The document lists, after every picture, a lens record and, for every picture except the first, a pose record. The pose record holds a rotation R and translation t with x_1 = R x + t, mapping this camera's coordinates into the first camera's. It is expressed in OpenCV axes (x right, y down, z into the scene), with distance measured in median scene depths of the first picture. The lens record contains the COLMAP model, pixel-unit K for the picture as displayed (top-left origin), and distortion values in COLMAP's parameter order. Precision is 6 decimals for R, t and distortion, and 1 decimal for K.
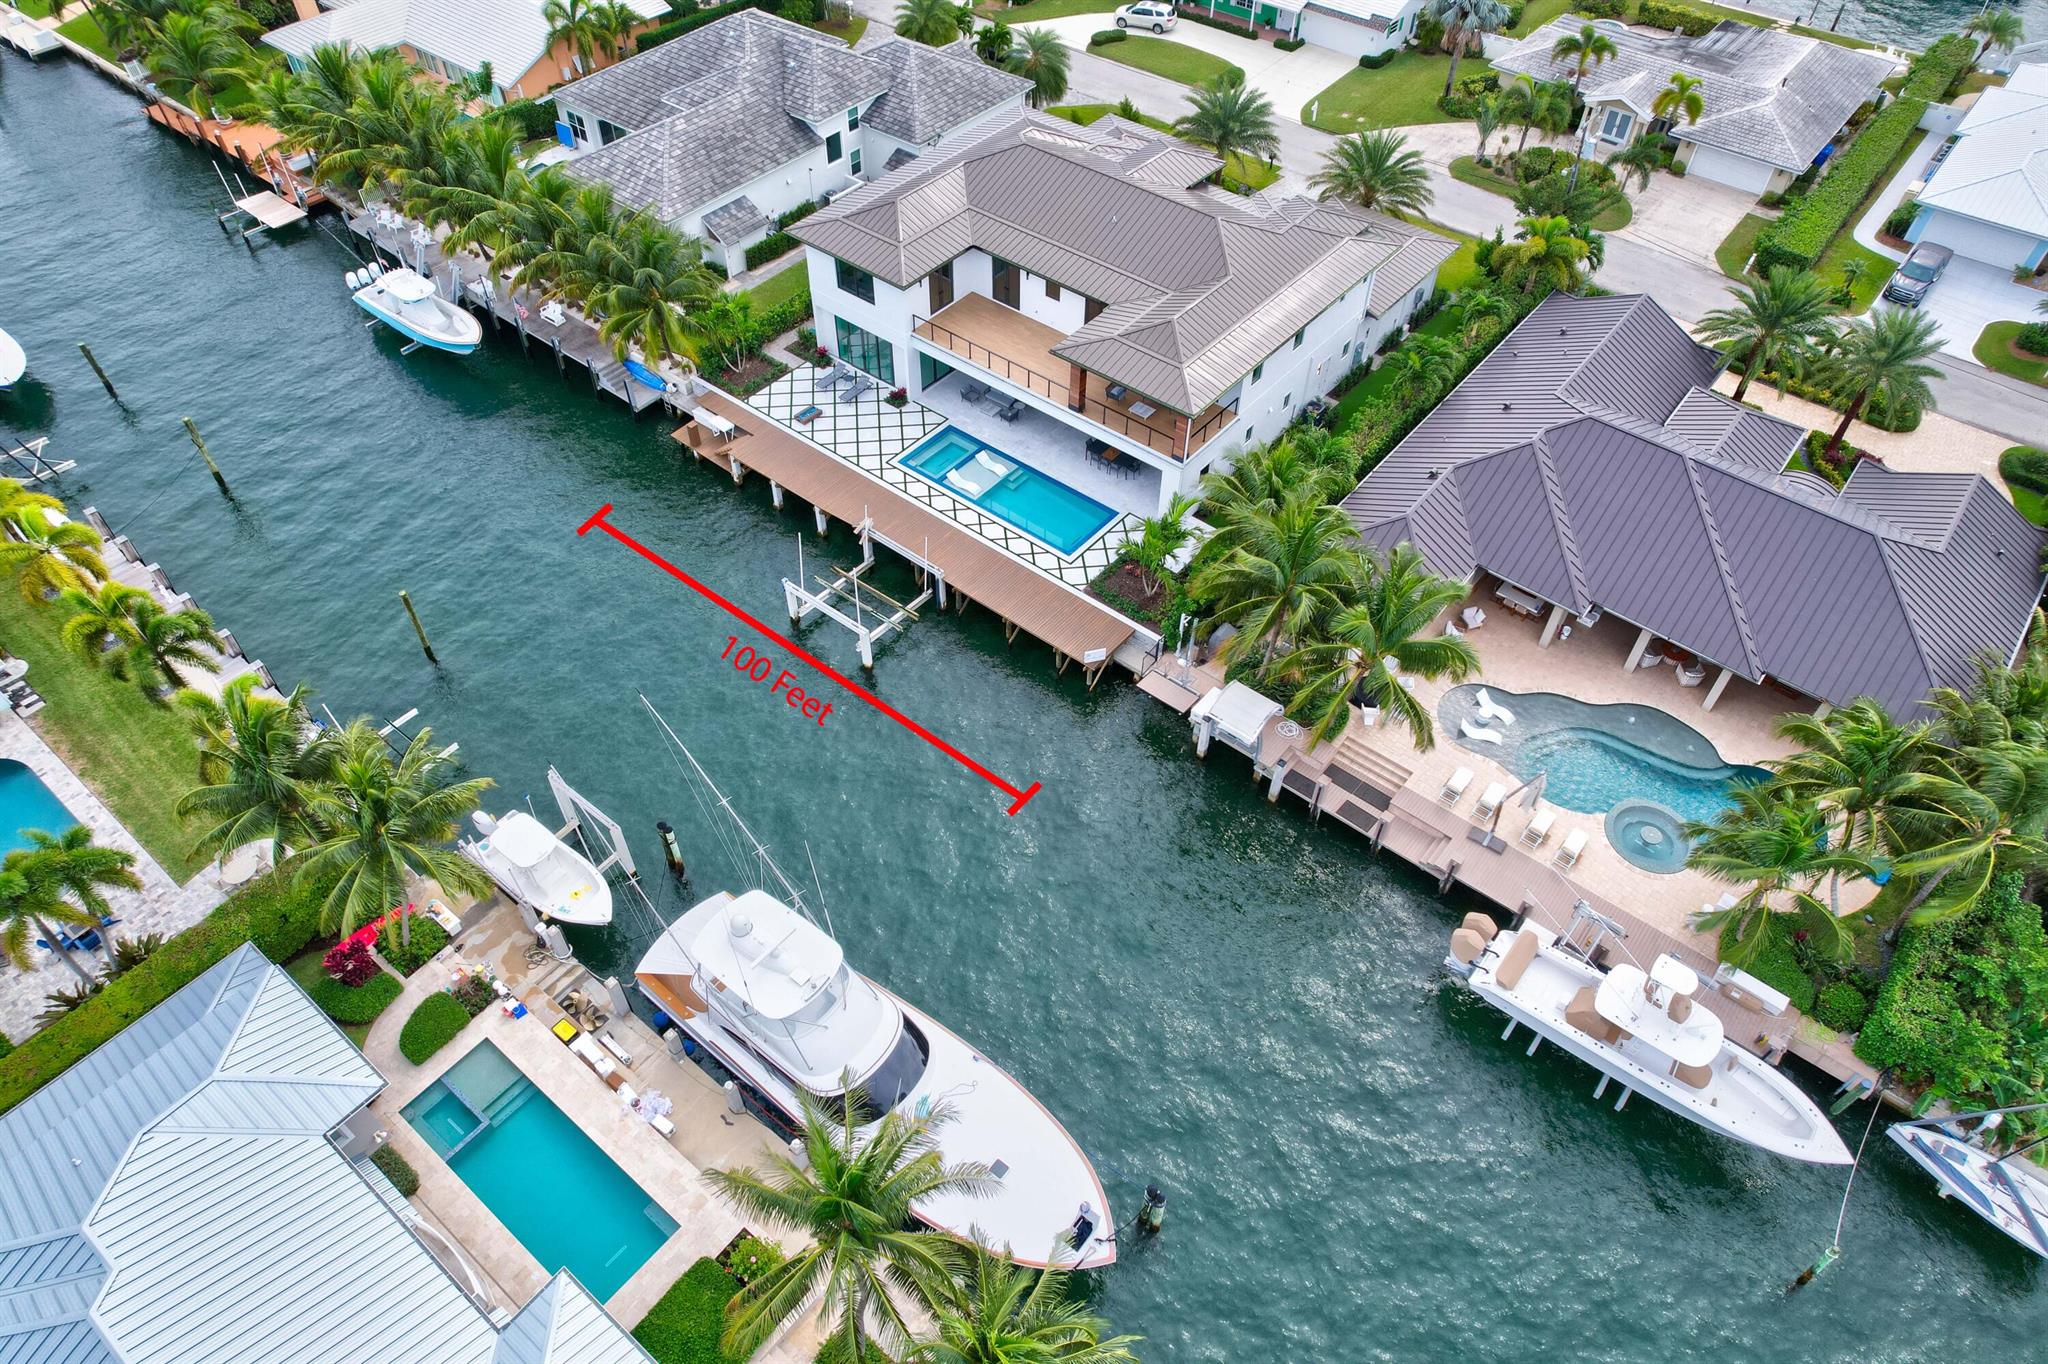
lens RADIAL K [[1293.6, 0, 1024.0], [0, 1293.6, 708.4], [0, 0, 1]] dist [-0.074731, 0.064167]
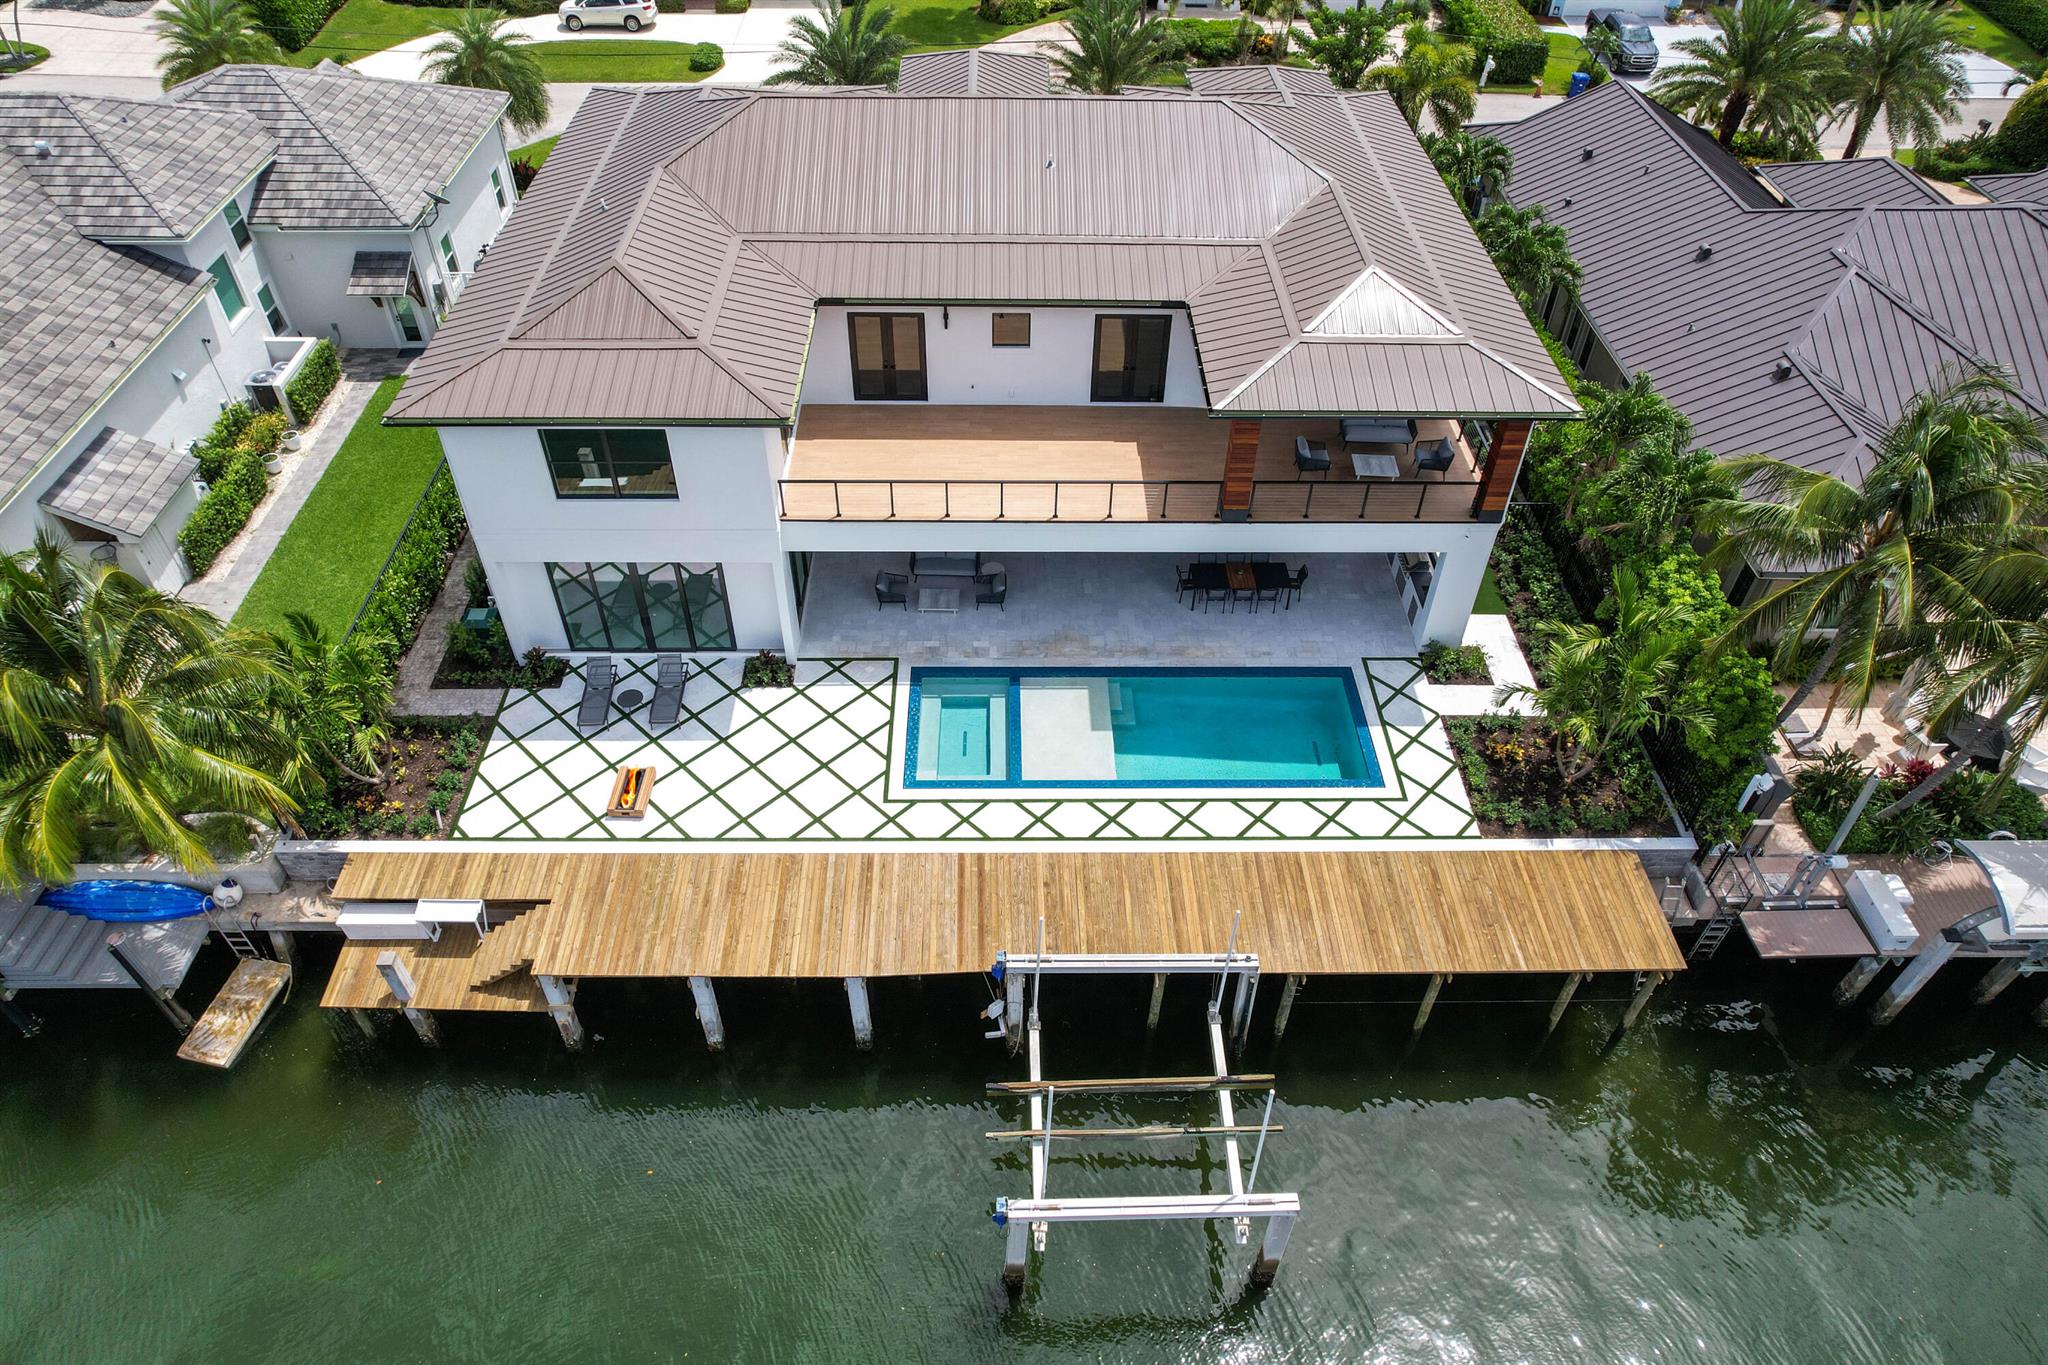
lens RADIAL K [[1304.1, 0, 1024.2], [0, 1304.1, 703.2], [0, 0, 1]] dist [-0.077600, 0.071213]
pose [[0.766603, -0.449080, 0.458962, -0.251624], [0.482053, 0.874676, 0.050672, -0.212560], [-0.424199, 0.182399, 0.887009, 0.557300]]
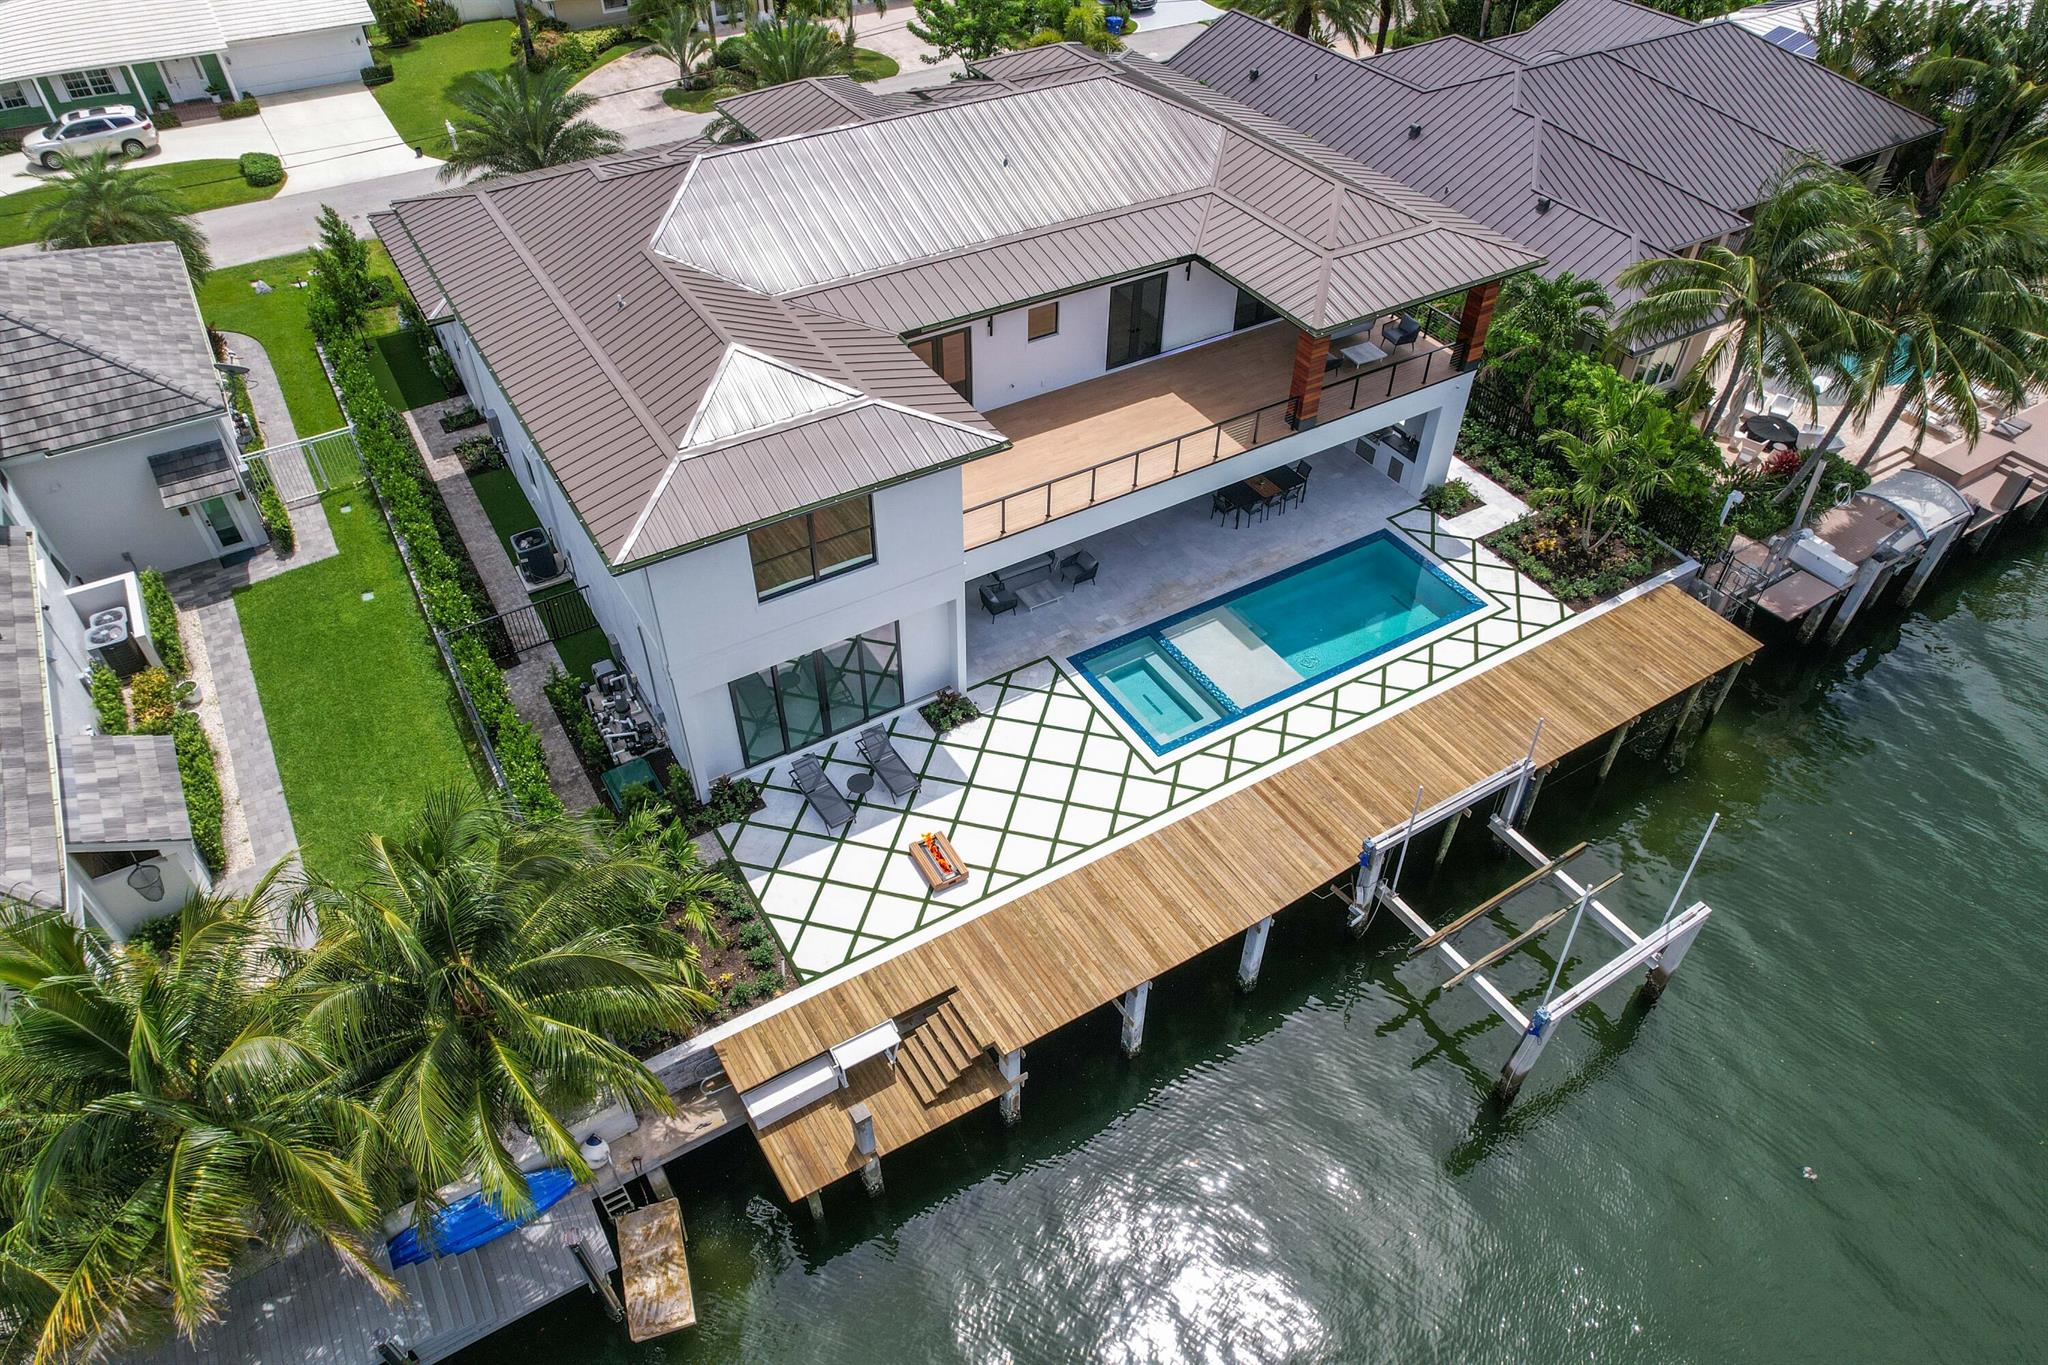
lens RADIAL K [[1304.1, 0, 1024.2], [0, 1304.1, 703.2], [0, 0, 1]] dist [-0.077600, 0.071213]
pose [[0.333082, -0.659618, 0.673765, -0.406874], [0.709681, 0.645859, 0.281460, -0.359394], [-0.620813, 0.384409, 0.683243, 0.676488]]
